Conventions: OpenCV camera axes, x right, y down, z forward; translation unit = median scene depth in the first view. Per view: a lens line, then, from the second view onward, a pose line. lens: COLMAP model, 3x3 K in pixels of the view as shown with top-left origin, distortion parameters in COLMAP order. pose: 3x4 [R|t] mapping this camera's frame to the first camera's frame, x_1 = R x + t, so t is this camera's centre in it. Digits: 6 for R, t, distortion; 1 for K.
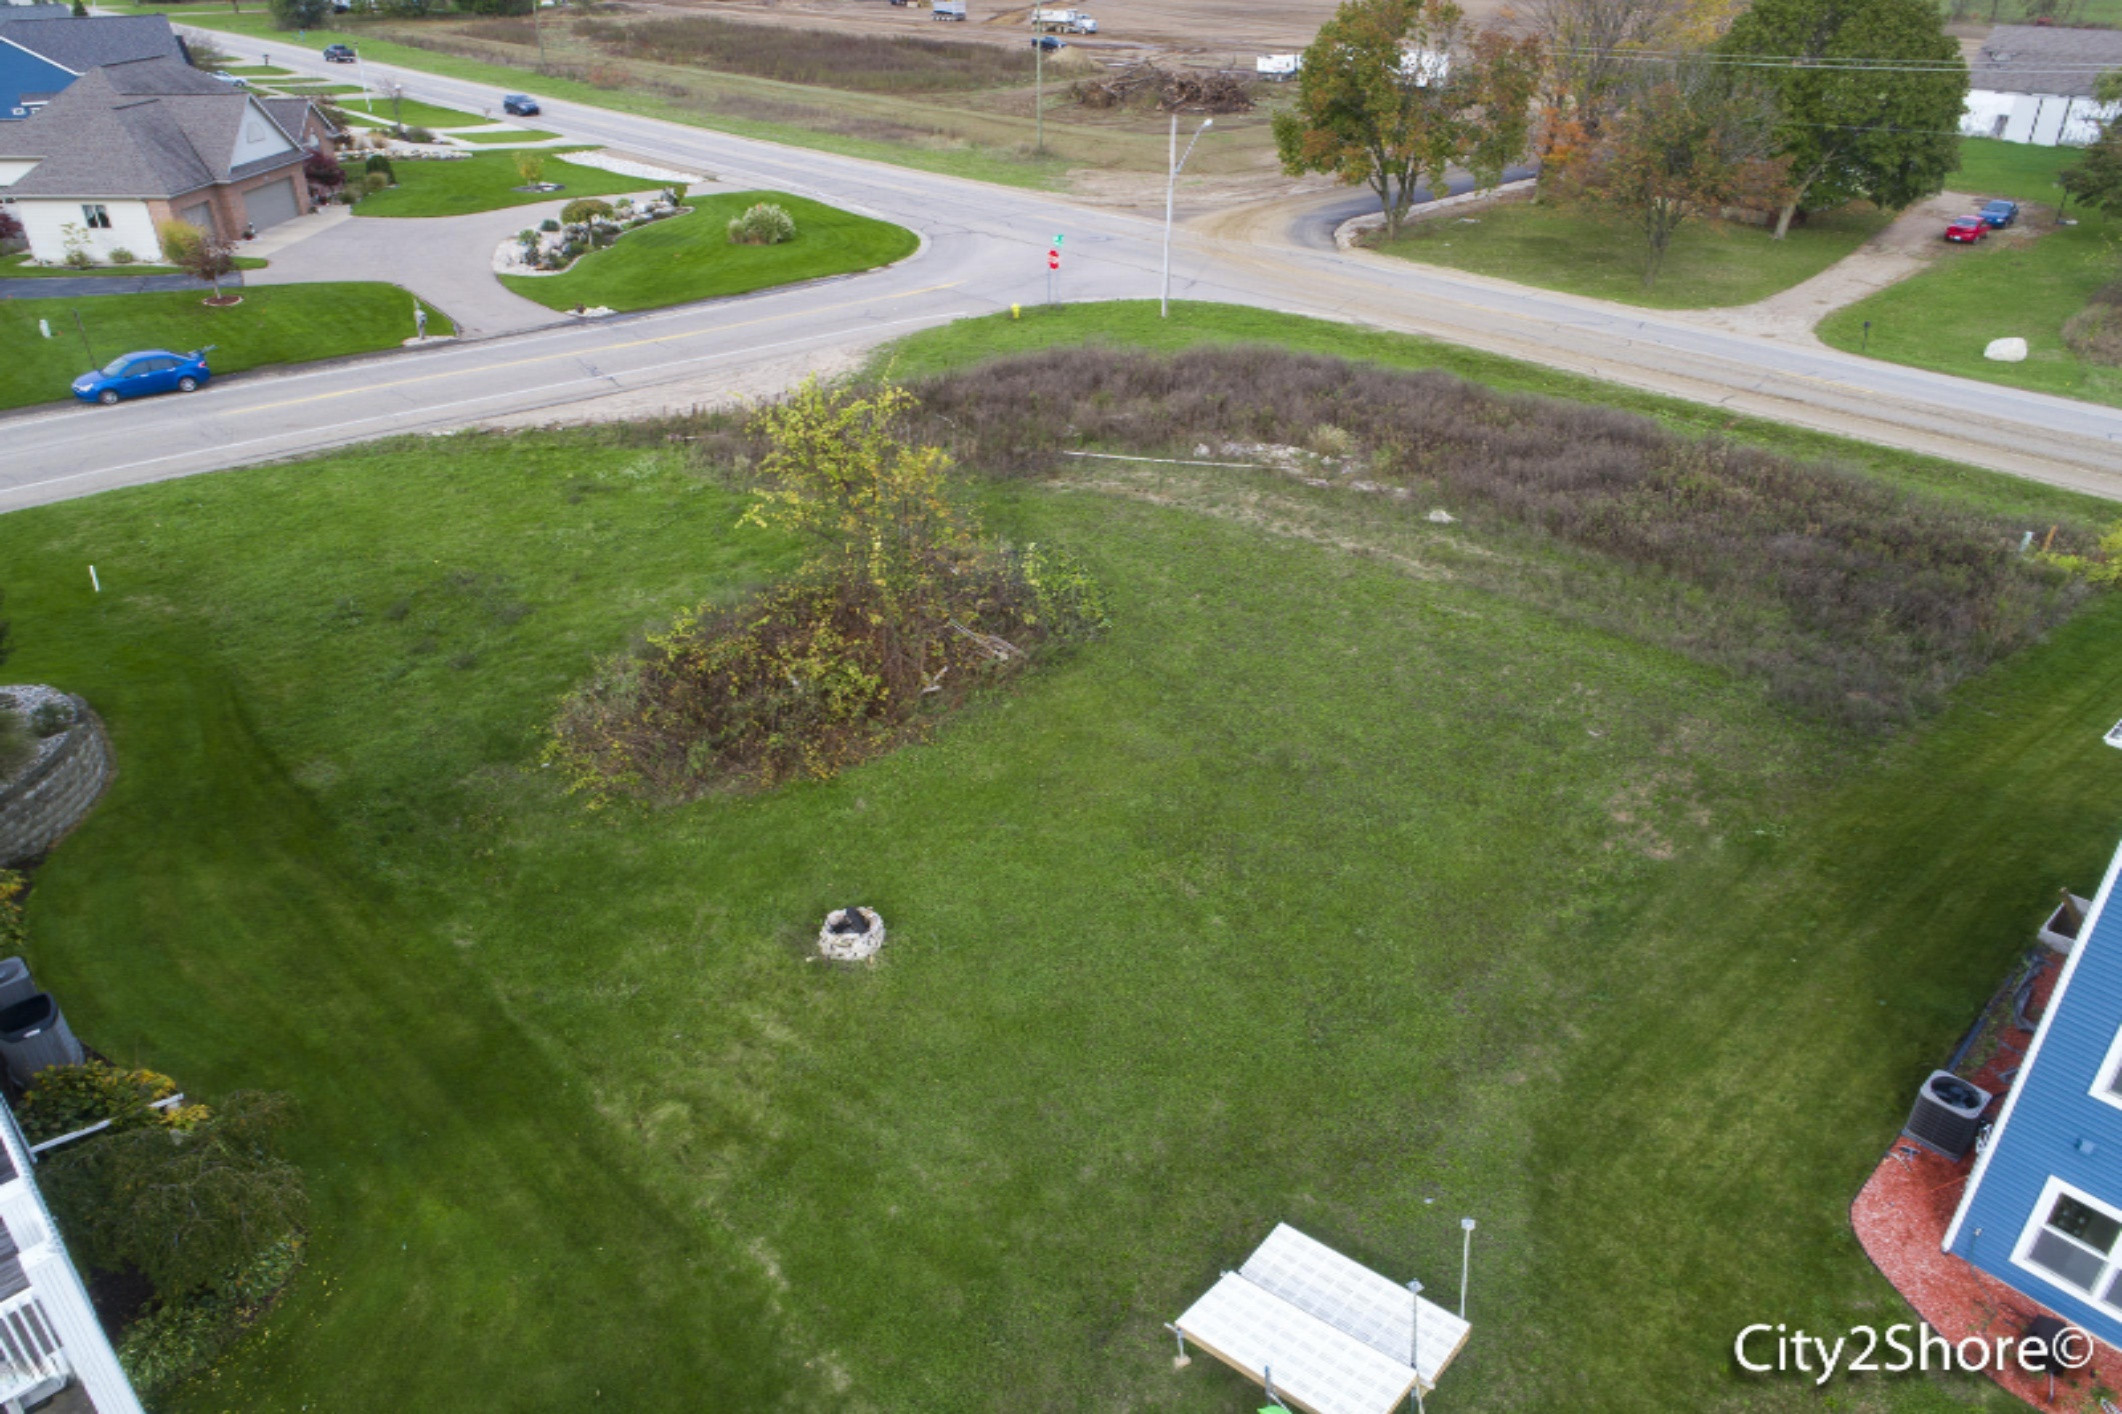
lens RADIAL K [[1431.0, 0, 1061.0], [0, 1431.0, 707.0], [0, 0, 1]] dist [-0.006926, 0.007065]
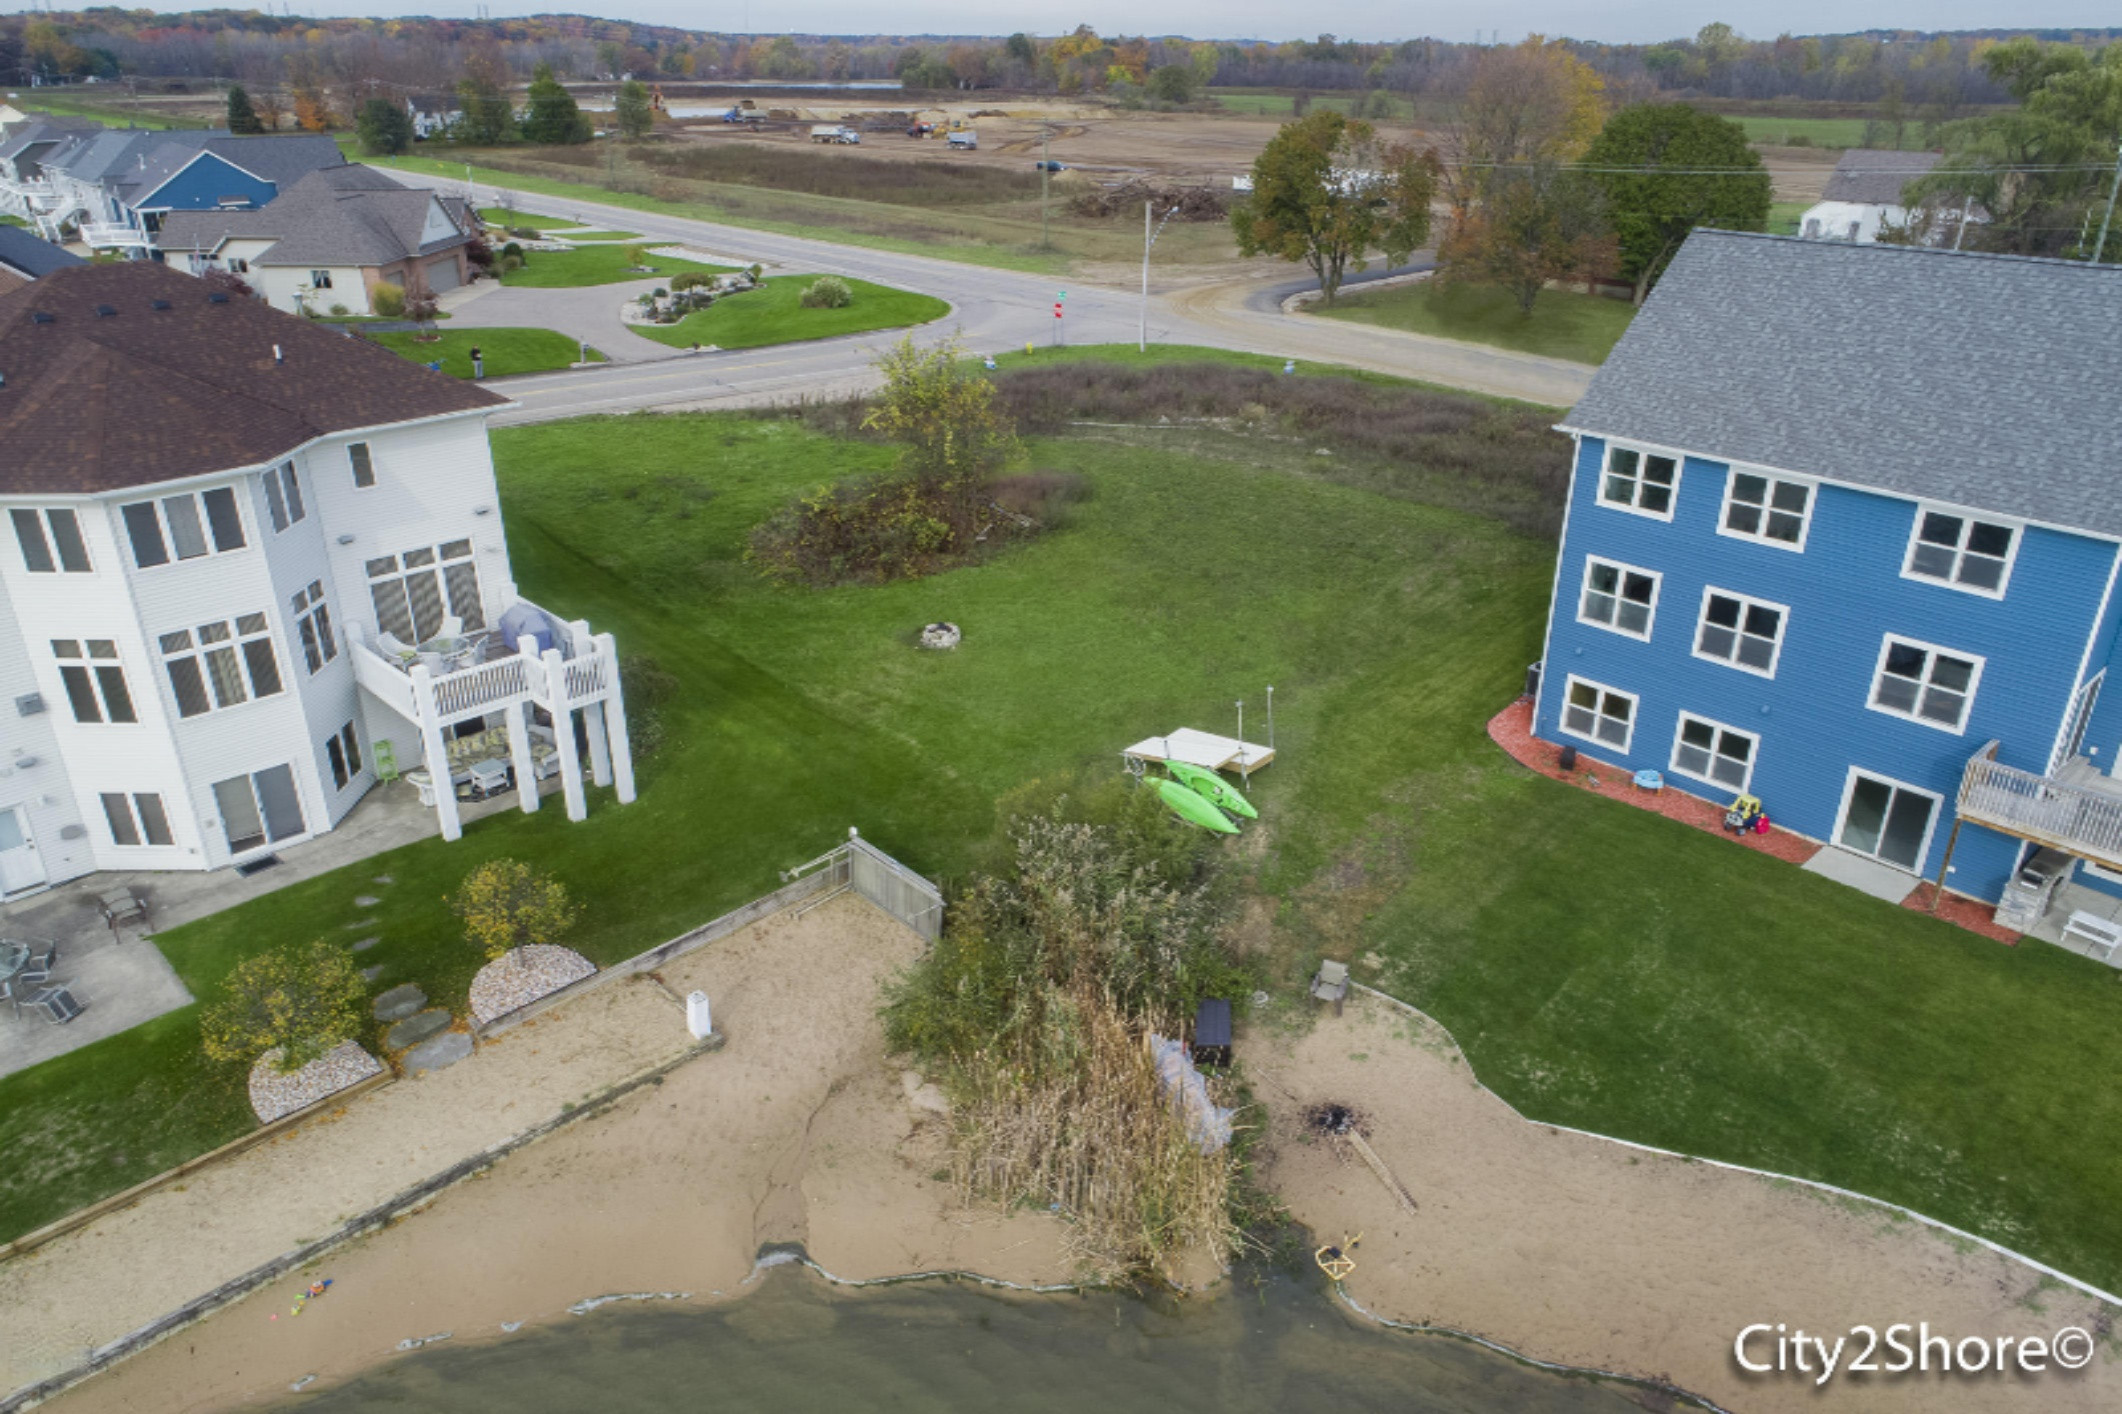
lens RADIAL K [[1431.0, 0, 1061.0], [0, 1431.0, 707.0], [0, 0, 1]] dist [-0.006926, 0.007065]
pose [[0.999998, 0.002005, -0.000173, -0.001470], [-0.002012, 0.996785, -0.080097, 0.138390], [0.000012, 0.080097, 0.996787, -0.248807]]
